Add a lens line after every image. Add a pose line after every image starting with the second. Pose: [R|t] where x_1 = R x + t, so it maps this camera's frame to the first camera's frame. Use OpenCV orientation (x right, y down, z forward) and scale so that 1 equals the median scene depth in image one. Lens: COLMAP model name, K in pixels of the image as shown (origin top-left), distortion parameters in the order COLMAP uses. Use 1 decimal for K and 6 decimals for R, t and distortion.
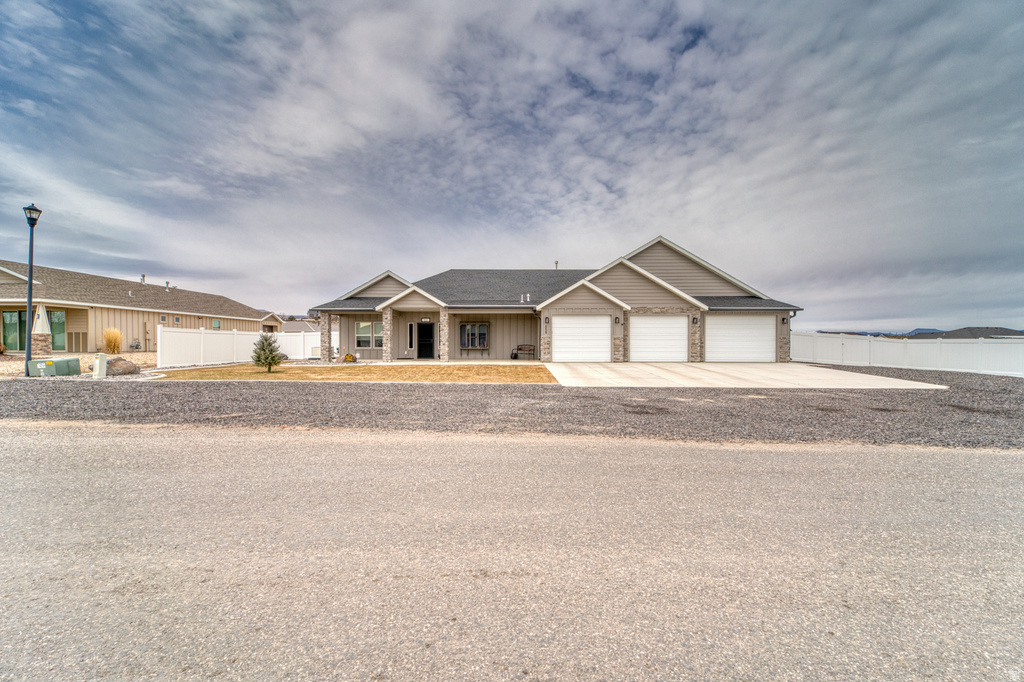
lens RADIAL K [[424.1, 0, 515.0], [0, 424.1, 346.9], [0, 0, 1]] dist [0.043982, -0.007864]
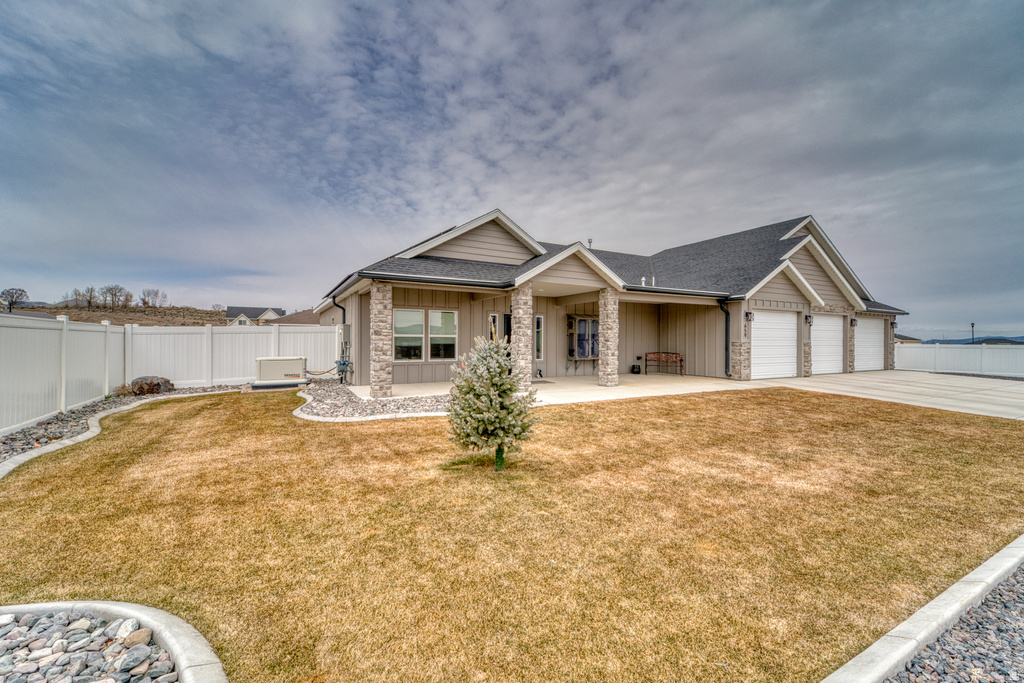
lens RADIAL K [[424.1, 0, 512.0], [0, 424.1, 341.0], [0, 0, 1]] dist [0.043982, -0.007864]
pose [[0.875821, 0.003676, 0.482622, -0.486690], [0.000116, 0.999969, -0.007828, -0.016879], [-0.482636, 0.006912, 0.875794, 0.506053]]
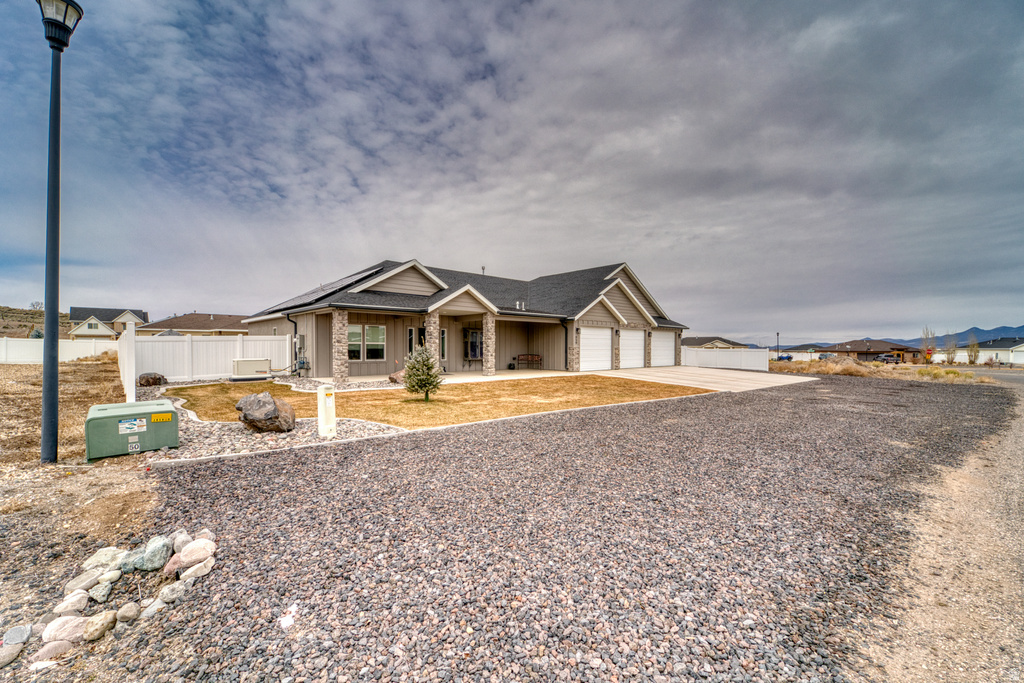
lens RADIAL K [[424.1, 0, 514.3], [0, 424.1, 360.6], [0, 0, 1]] dist [0.043982, -0.007864]
pose [[0.741730, -0.019330, 0.670420, -0.629830], [0.003878, 0.999691, 0.024534, -0.014076], [-0.670688, -0.015597, 0.741576, 0.285170]]
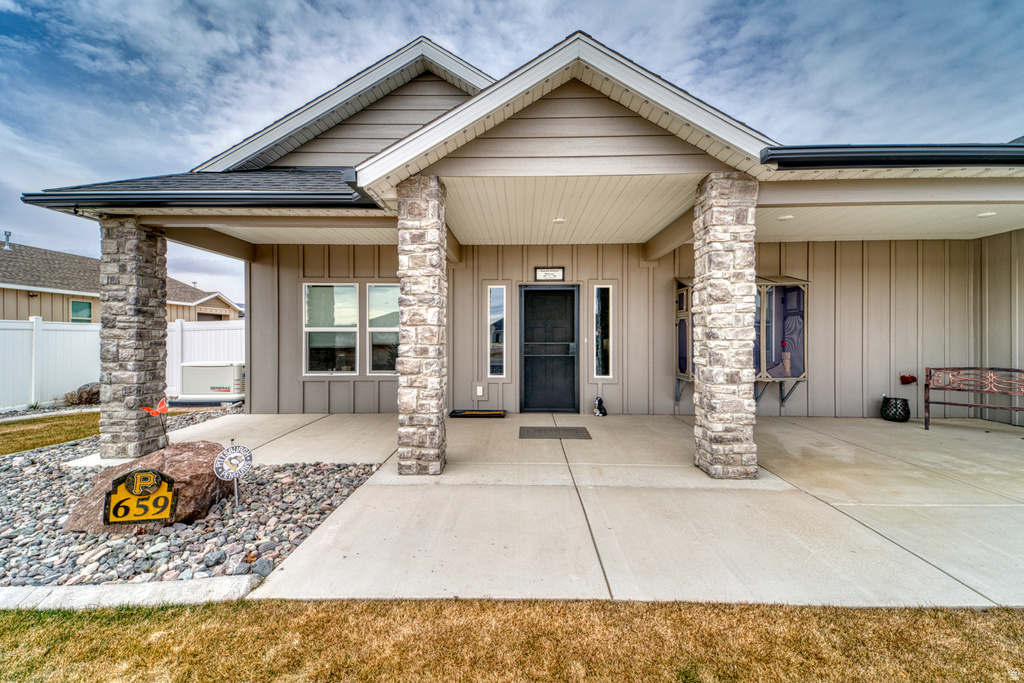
lens RADIAL K [[424.1, 0, 515.2], [0, 424.1, 339.5], [0, 0, 1]] dist [0.043982, -0.007864]
pose [[0.999469, -0.000714, -0.032581, -0.223061], [0.000551, 0.999987, -0.005006, -0.019075], [0.032584, 0.004985, 0.999457, 0.717537]]
